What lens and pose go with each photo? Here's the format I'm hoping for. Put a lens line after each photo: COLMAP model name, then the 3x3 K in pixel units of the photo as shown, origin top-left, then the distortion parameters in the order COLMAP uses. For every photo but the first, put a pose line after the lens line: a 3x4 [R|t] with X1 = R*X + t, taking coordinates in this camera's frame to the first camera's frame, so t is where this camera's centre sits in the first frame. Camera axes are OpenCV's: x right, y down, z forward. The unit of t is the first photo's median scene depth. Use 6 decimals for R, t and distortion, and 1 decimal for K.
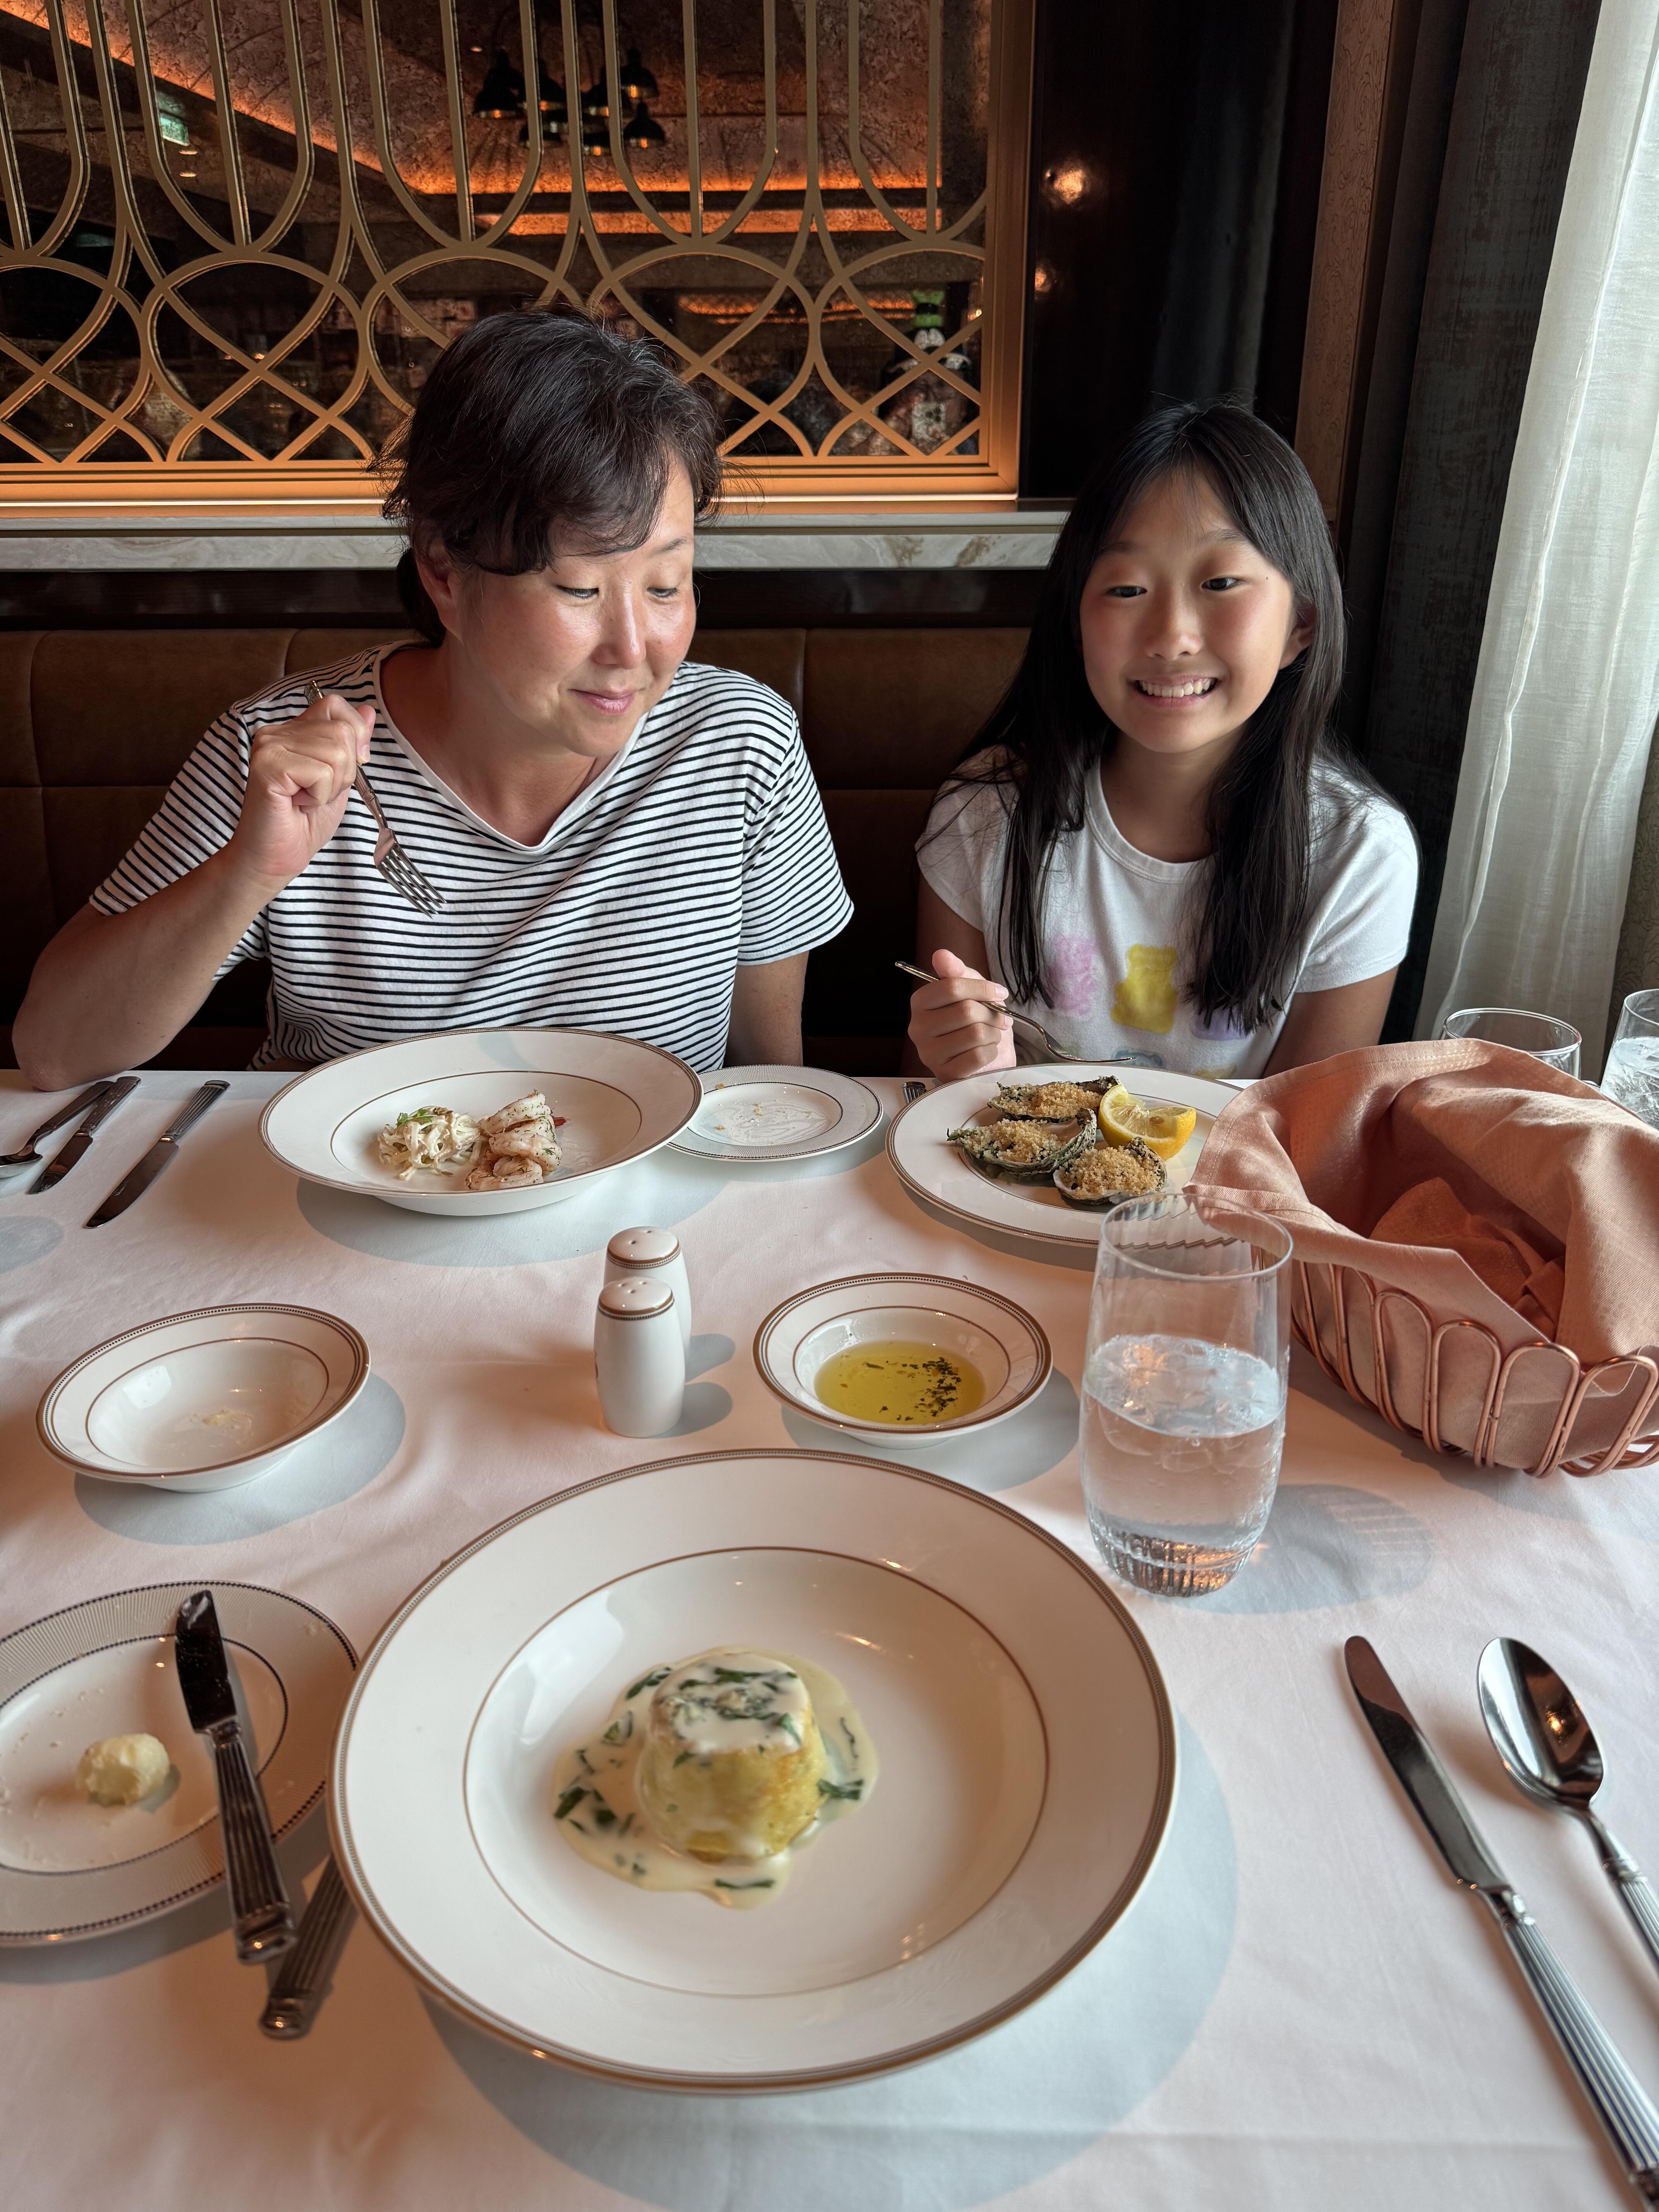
lens RADIAL K [[1544.0, 0, 829.5], [0, 1544.0, 1106.0], [0, 0, 1]] dist [-0.010881, 0.005155]
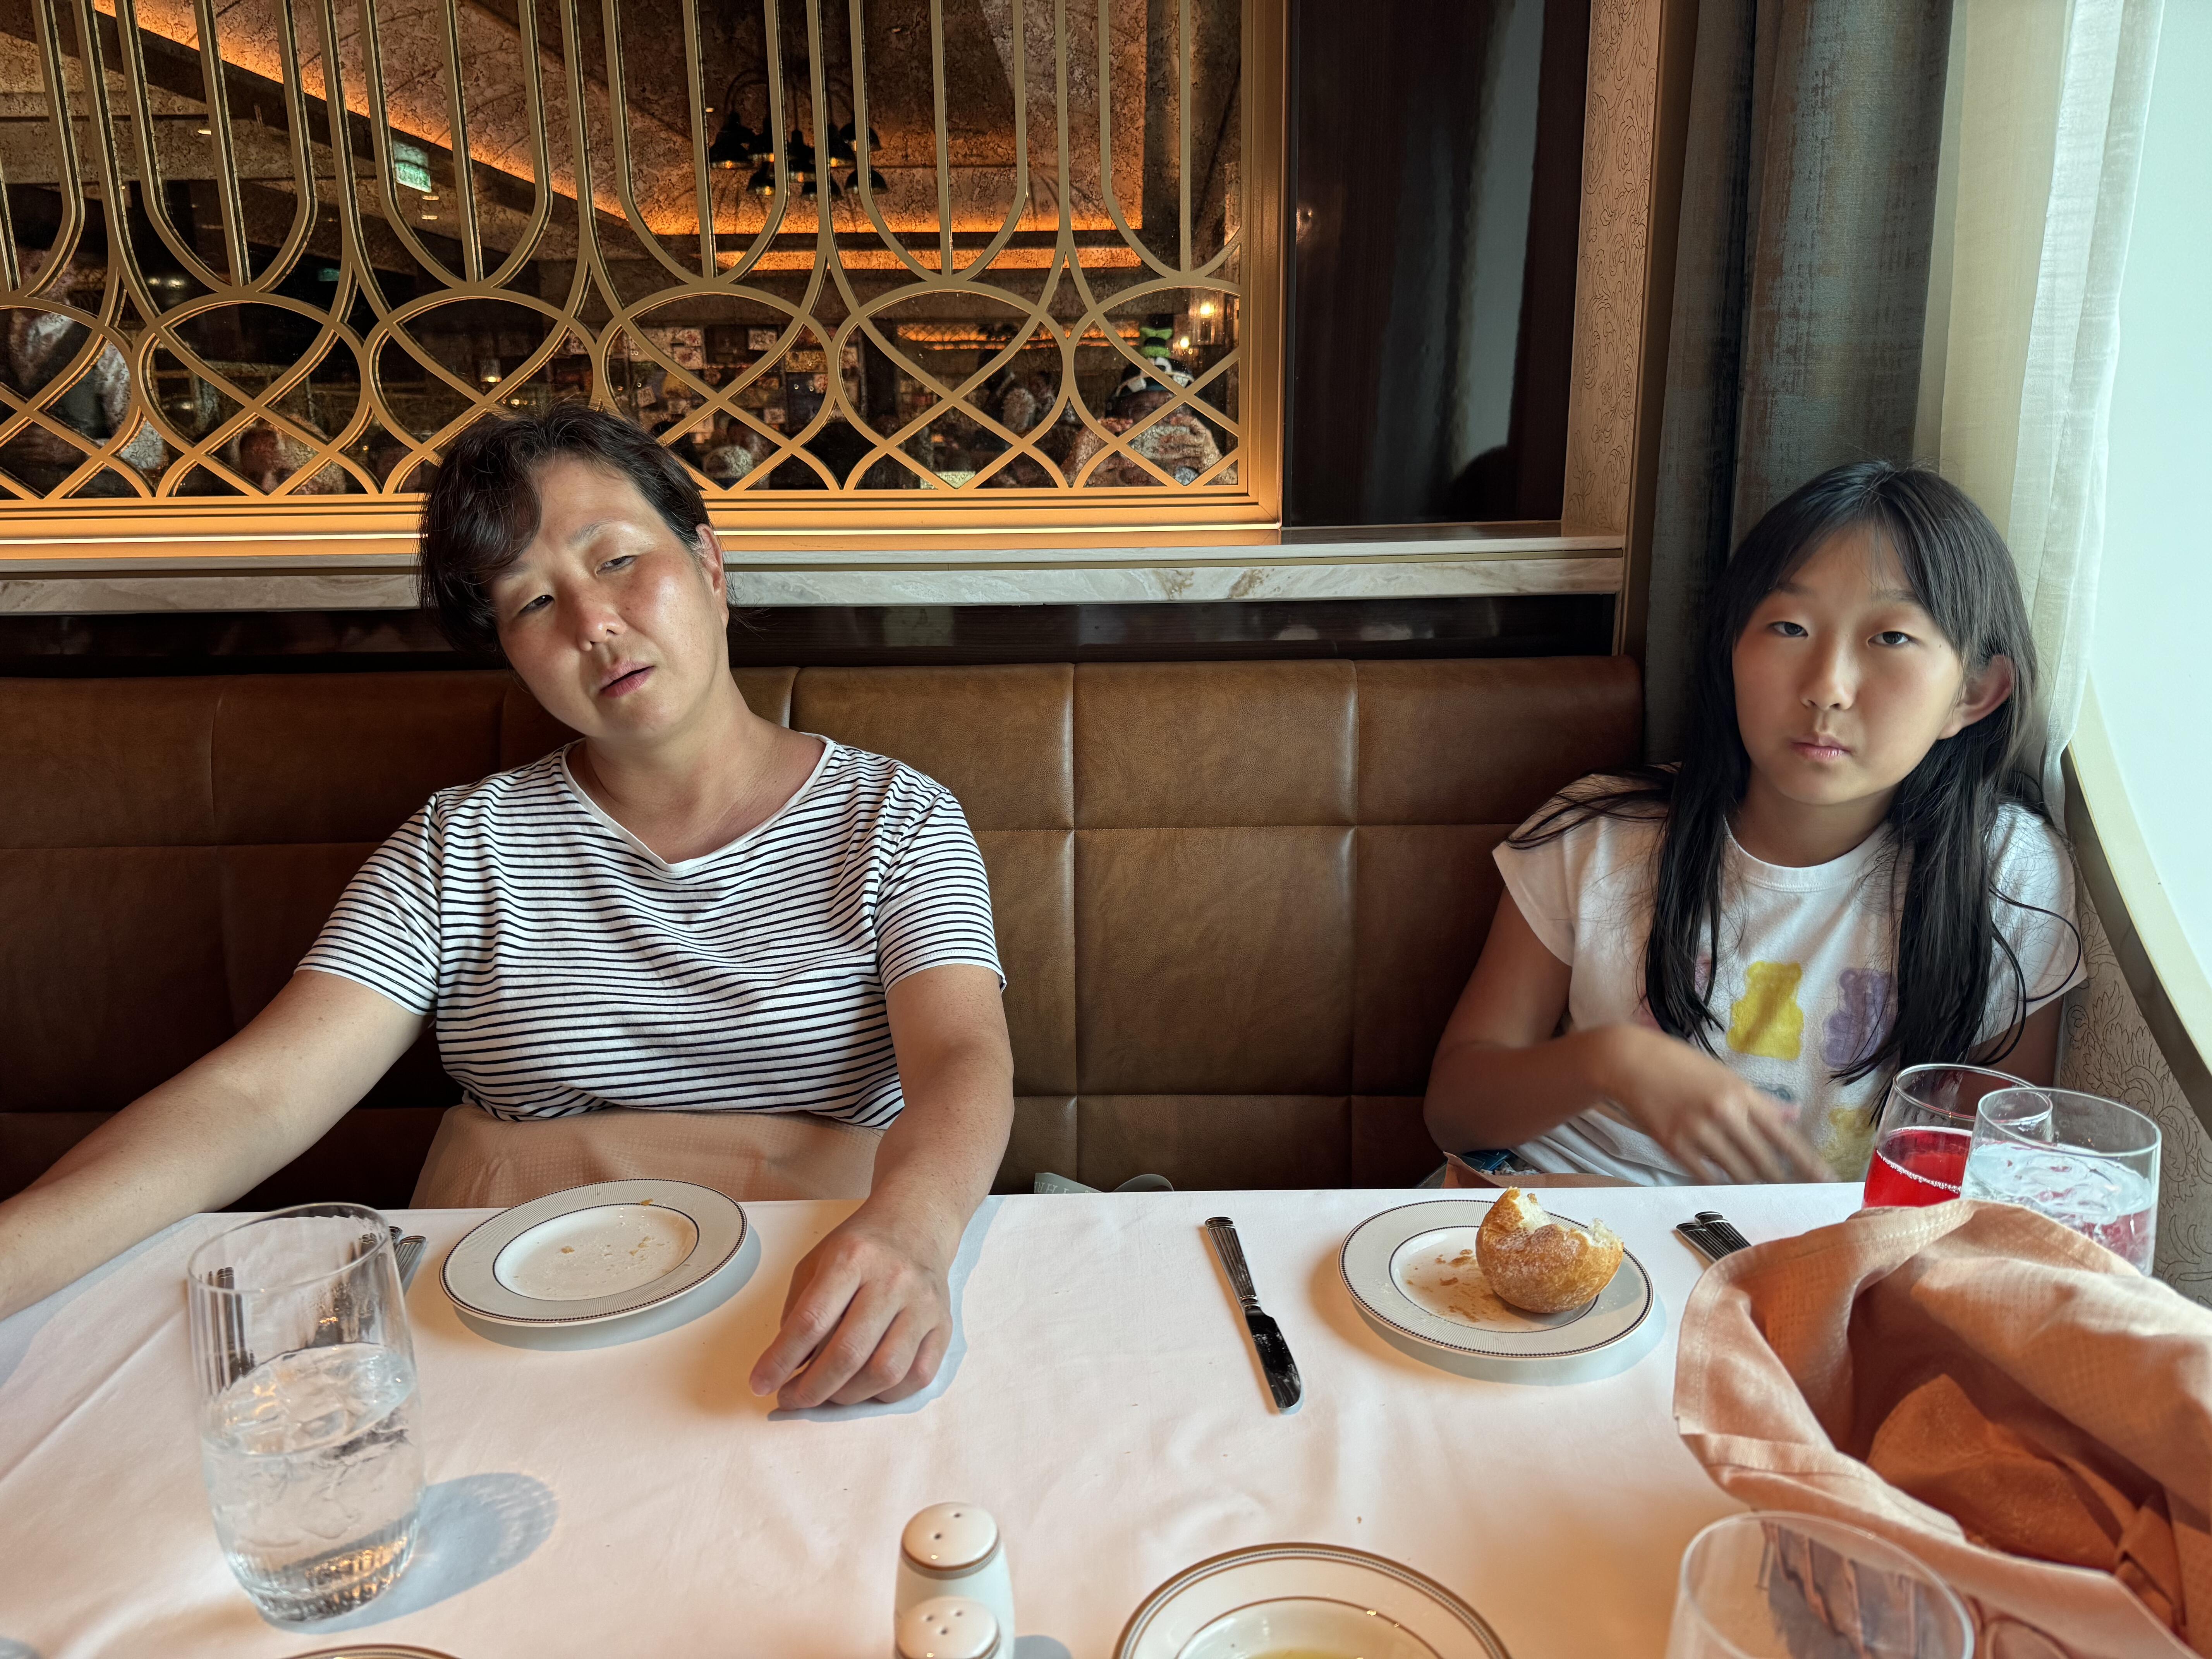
lens RADIAL K [[1537.7, 0, 1096.8], [0, 1537.7, 821.4], [0, 0, 1]] dist [0.036399, -0.044827]
pose [[0.999192, -0.016517, 0.036641, -0.033042], [0.022539, 0.985086, -0.170577, -0.052631], [-0.033278, 0.171266, 0.984663, 0.090133]]
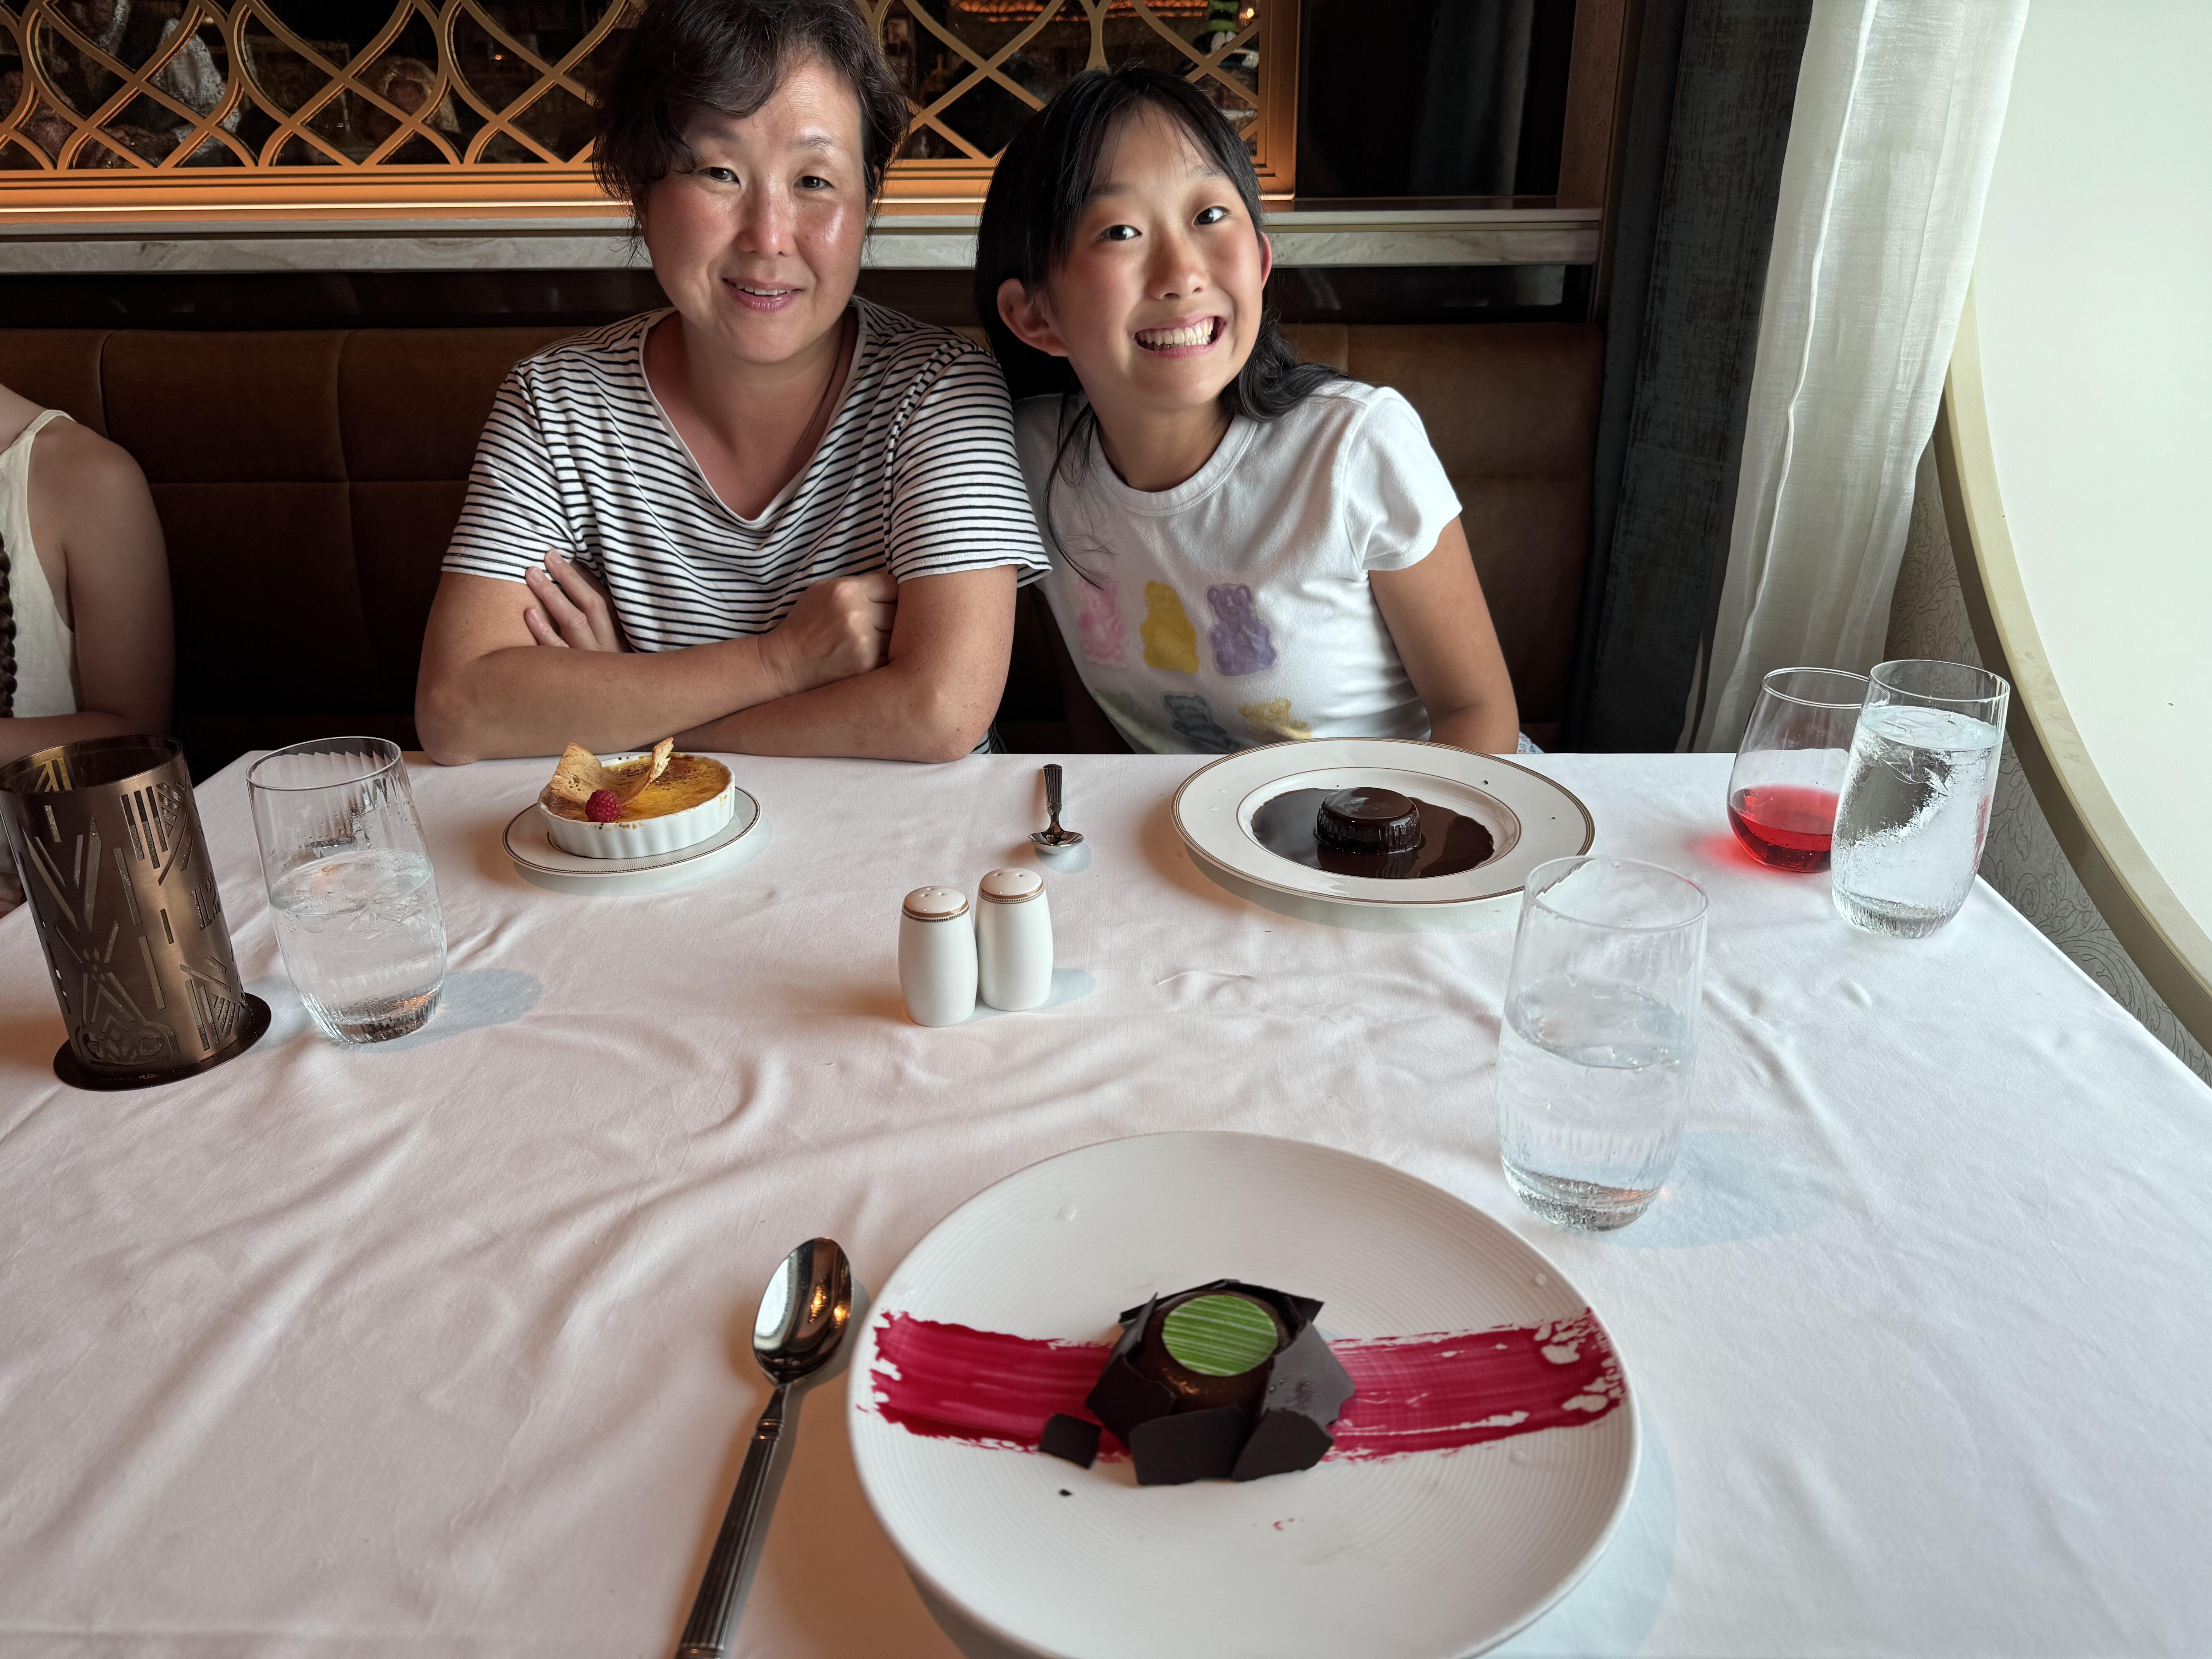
lens RADIAL K [[1544.0, 0, 1119.3], [0, 1544.0, 816.0], [0, 0, 1]] dist [-0.010881, 0.005155]
pose [[0.999923, -0.006359, 0.010700, -0.009619], [0.006286, 0.999957, 0.006826, 0.011451], [-0.010743, -0.006758, 0.999919, -0.033297]]
